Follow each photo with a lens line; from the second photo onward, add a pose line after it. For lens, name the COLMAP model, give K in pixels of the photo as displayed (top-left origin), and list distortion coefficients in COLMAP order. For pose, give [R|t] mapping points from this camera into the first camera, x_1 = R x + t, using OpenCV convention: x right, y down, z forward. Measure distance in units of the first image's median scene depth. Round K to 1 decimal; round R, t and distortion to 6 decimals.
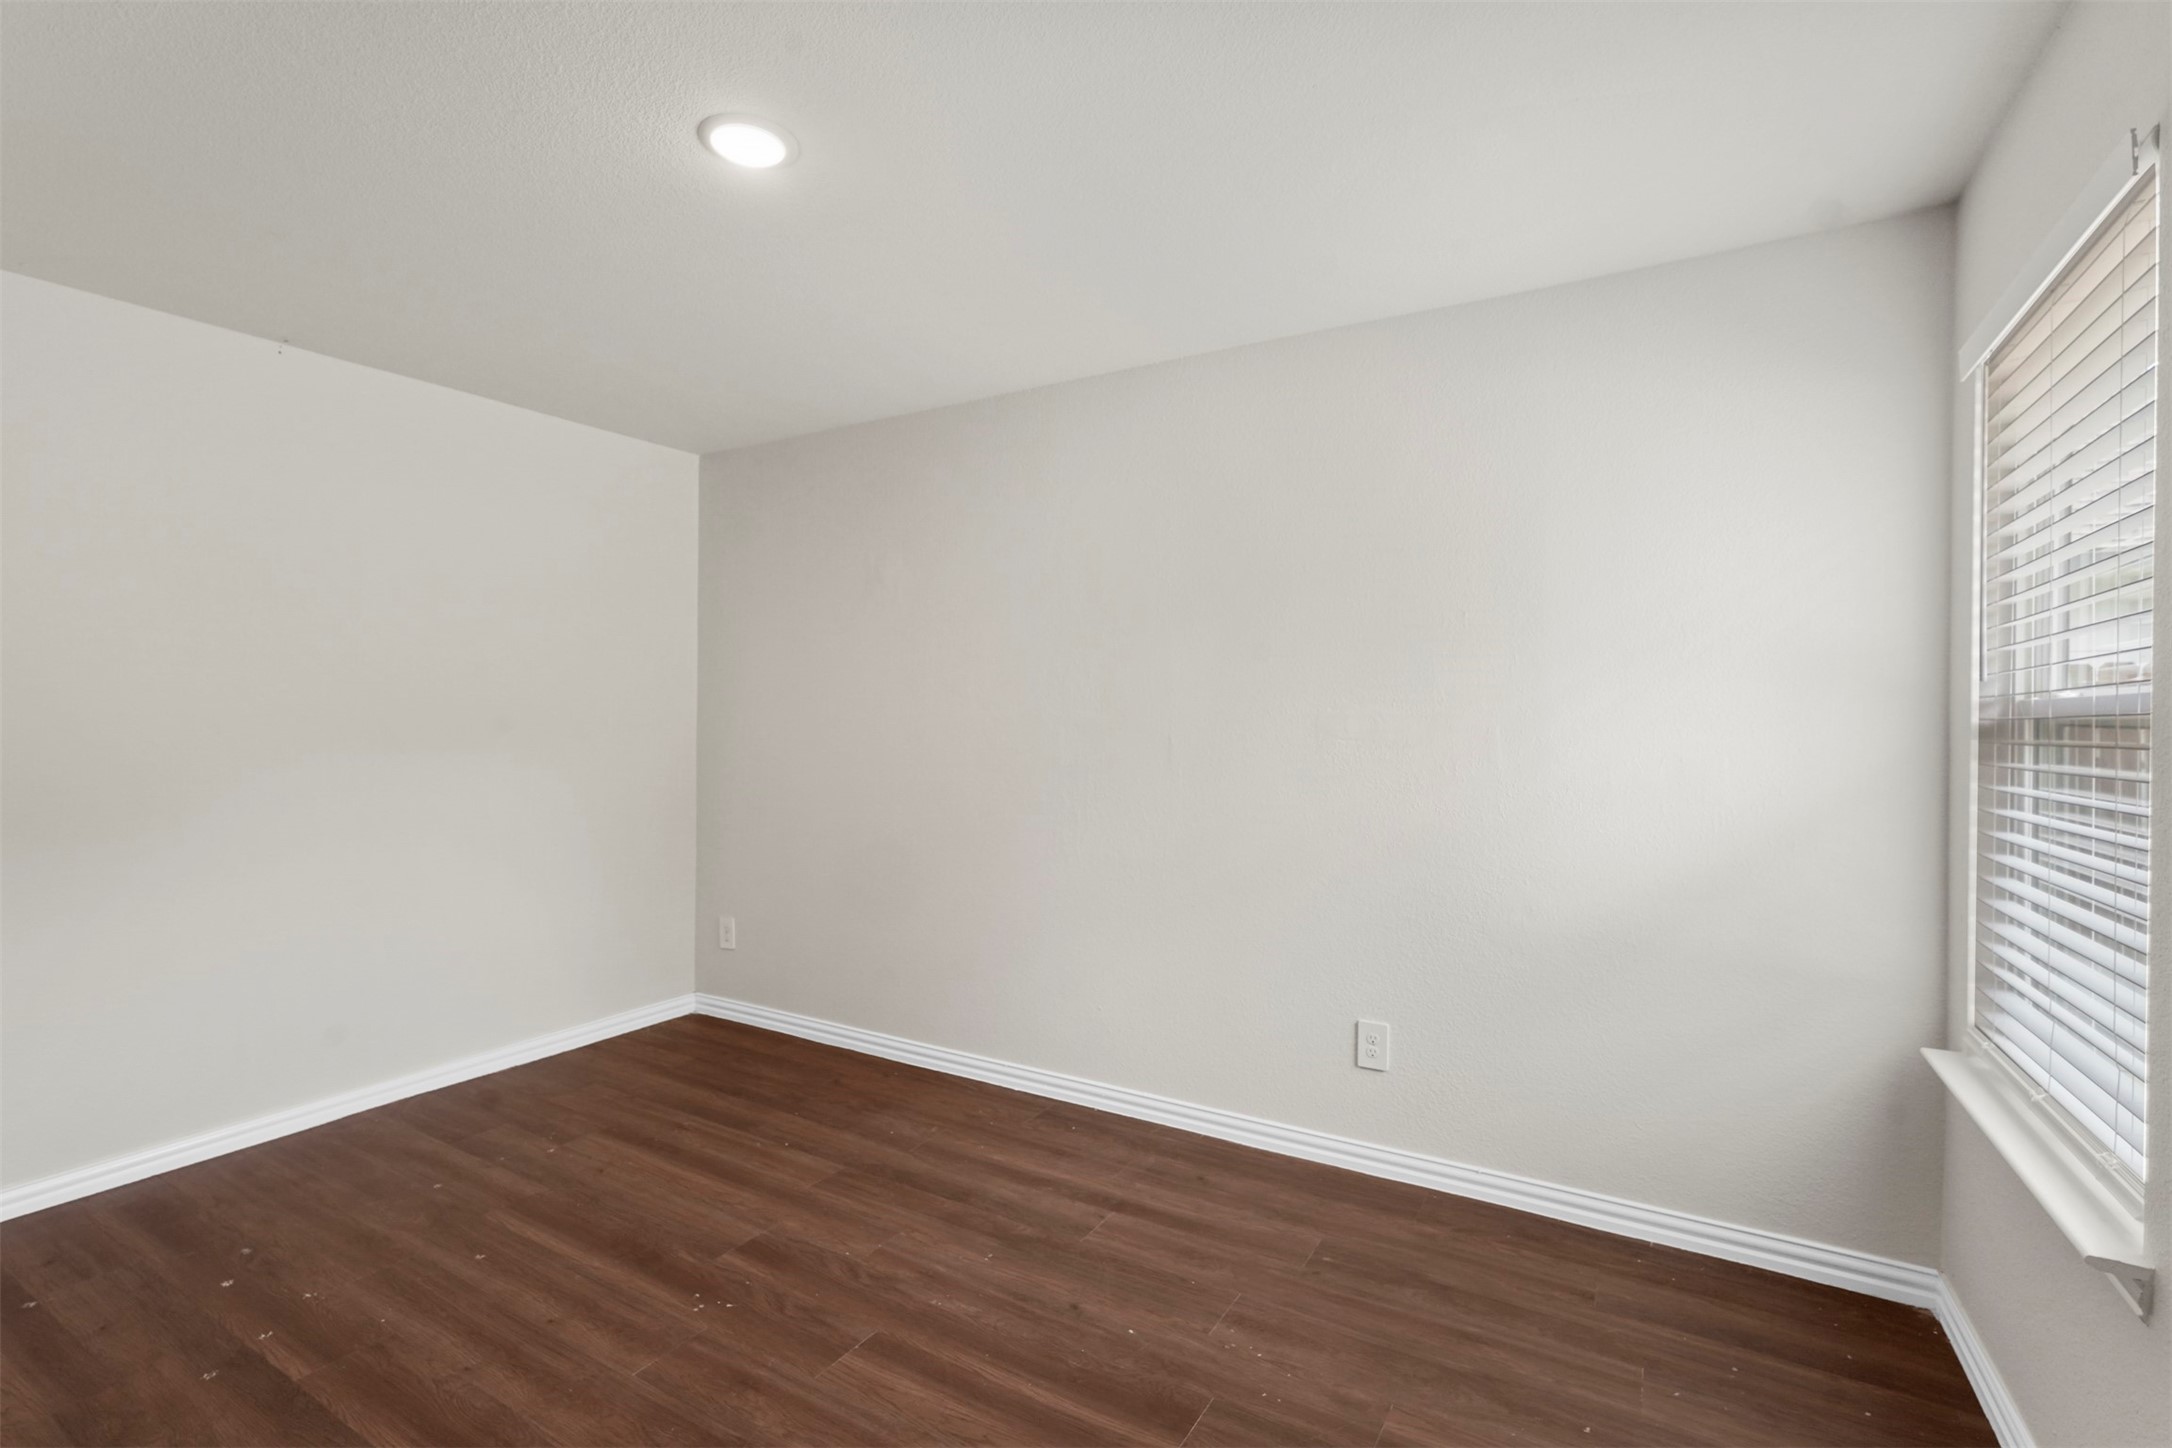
lens RADIAL K [[962.7, 0, 1088.1], [0, 962.7, 736.4], [0, 0, 1]] dist [-0.011300, 0.002731]
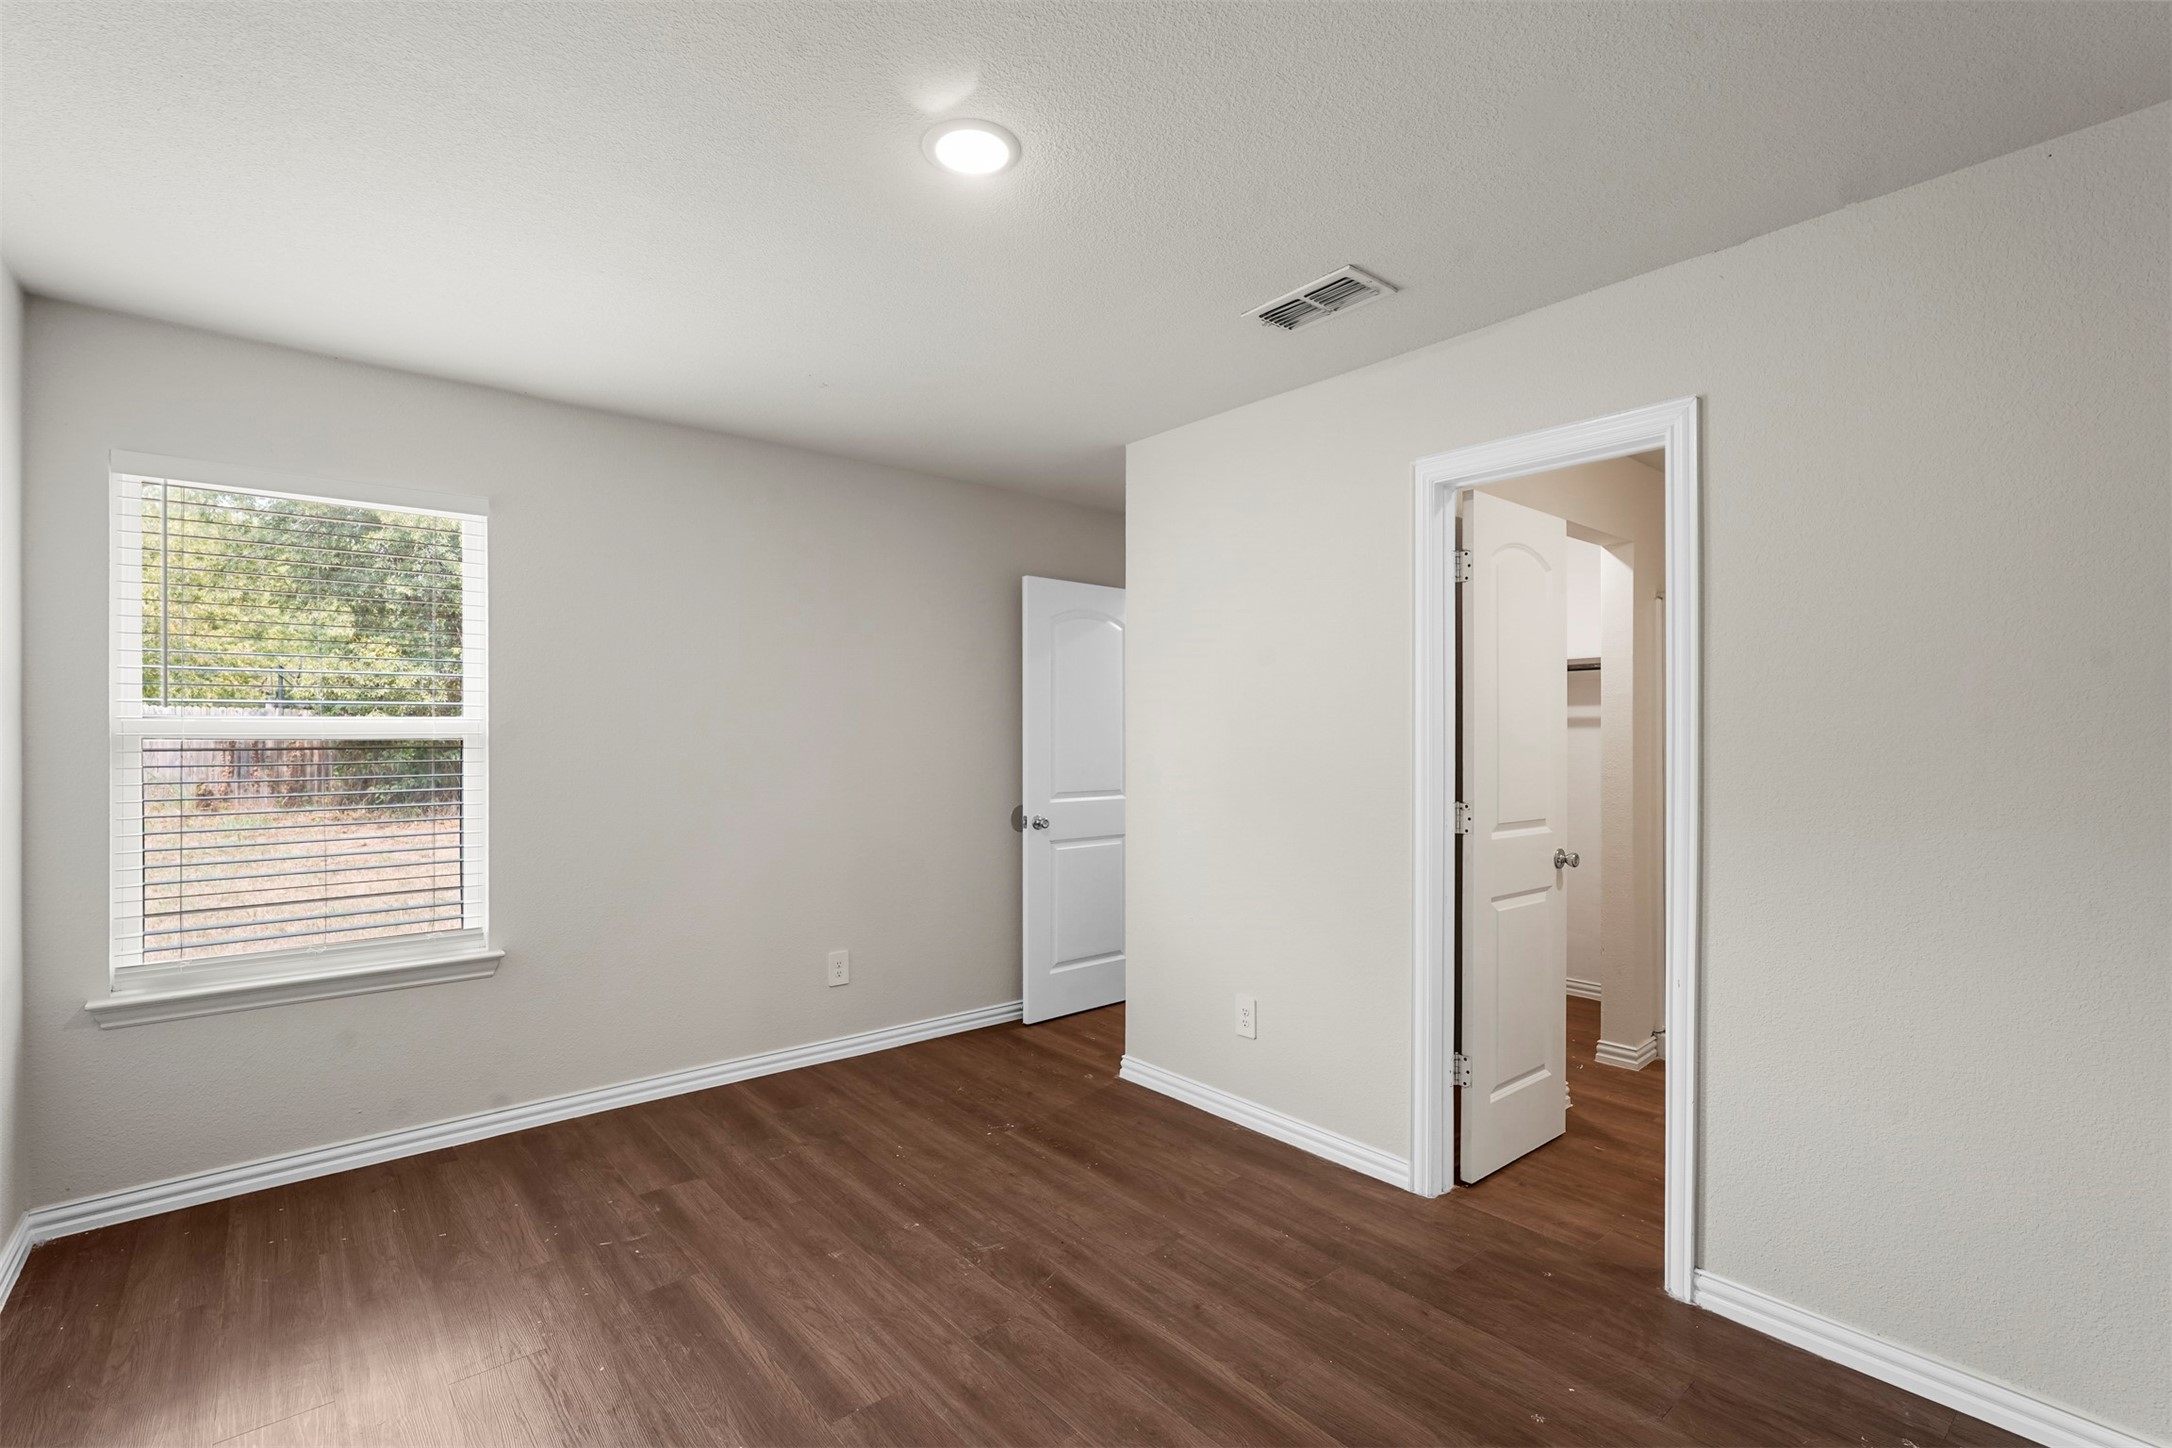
lens RADIAL K [[962.7, 0, 1084.9], [0, 962.7, 733.9], [0, 0, 1]] dist [-0.011300, 0.002731]
pose [[-0.943673, -0.004825, 0.330843, -0.807155], [-0.004891, 0.999988, 0.000632, -0.026241], [-0.330842, -0.001021, -0.943686, 1.930110]]
